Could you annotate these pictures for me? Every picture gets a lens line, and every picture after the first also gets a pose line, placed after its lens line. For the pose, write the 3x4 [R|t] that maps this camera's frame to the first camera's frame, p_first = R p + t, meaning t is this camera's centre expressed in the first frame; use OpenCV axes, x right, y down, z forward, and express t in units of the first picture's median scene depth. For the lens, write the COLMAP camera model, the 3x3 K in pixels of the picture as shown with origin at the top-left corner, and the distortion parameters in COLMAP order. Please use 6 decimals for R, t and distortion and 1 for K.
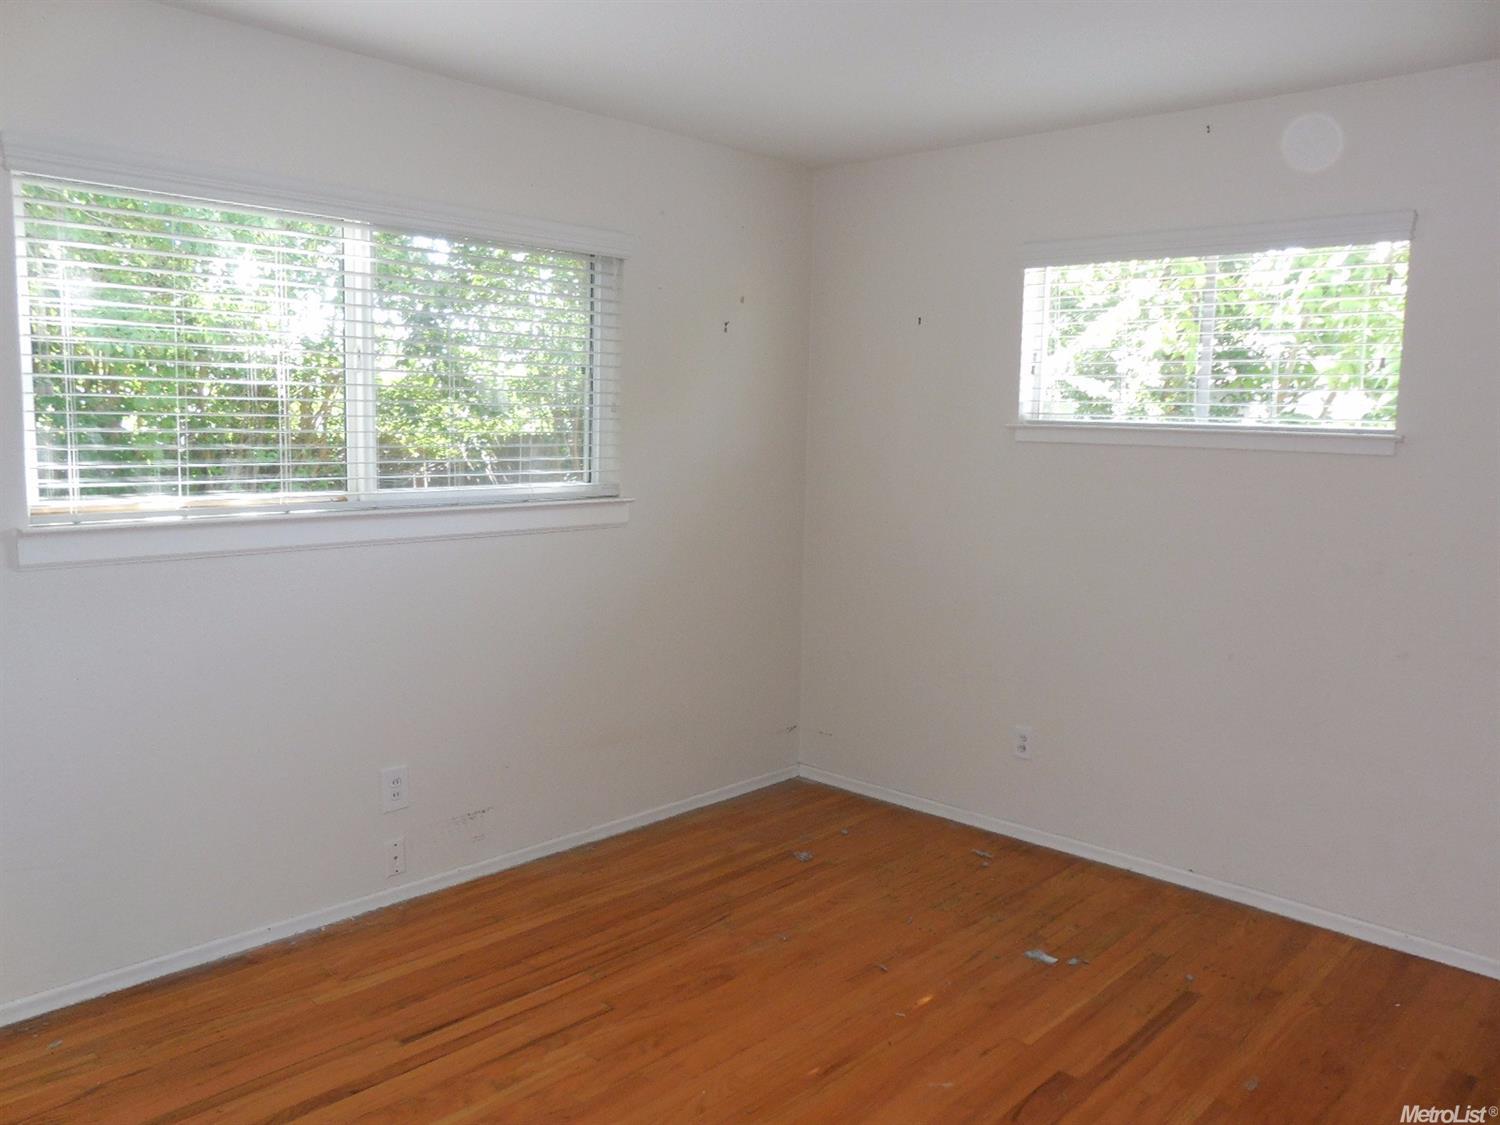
lens RADIAL K [[1215.4, 0, 752.4], [0, 1215.4, 514.2], [0, 0, 1]] dist [-0.002808, 0.002086]
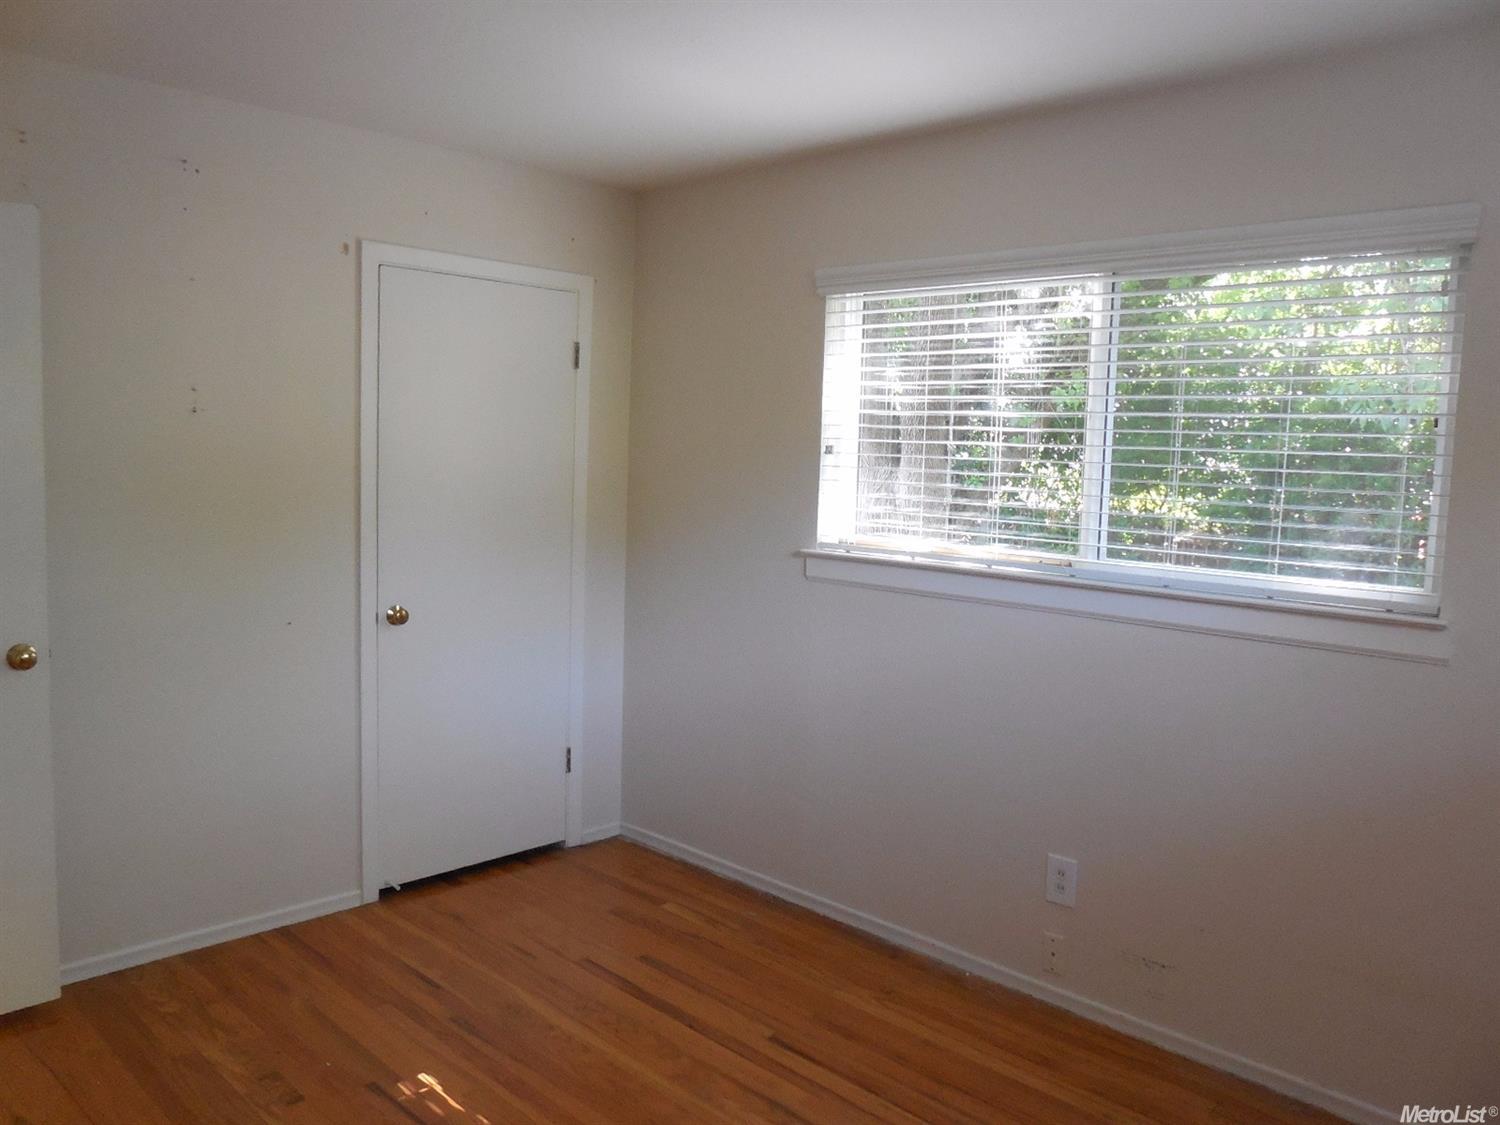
lens RADIAL K [[1158.6, 0, 750.0], [0, 1158.6, 562.5], [0, 0, 1]] dist [-0.032479, 0.000361]
pose [[-0.016843, 0.069690, -0.997426, 0.600020], [-0.125766, 0.989497, 0.071260, -0.049091], [0.991917, 0.126643, -0.007901, 0.788196]]
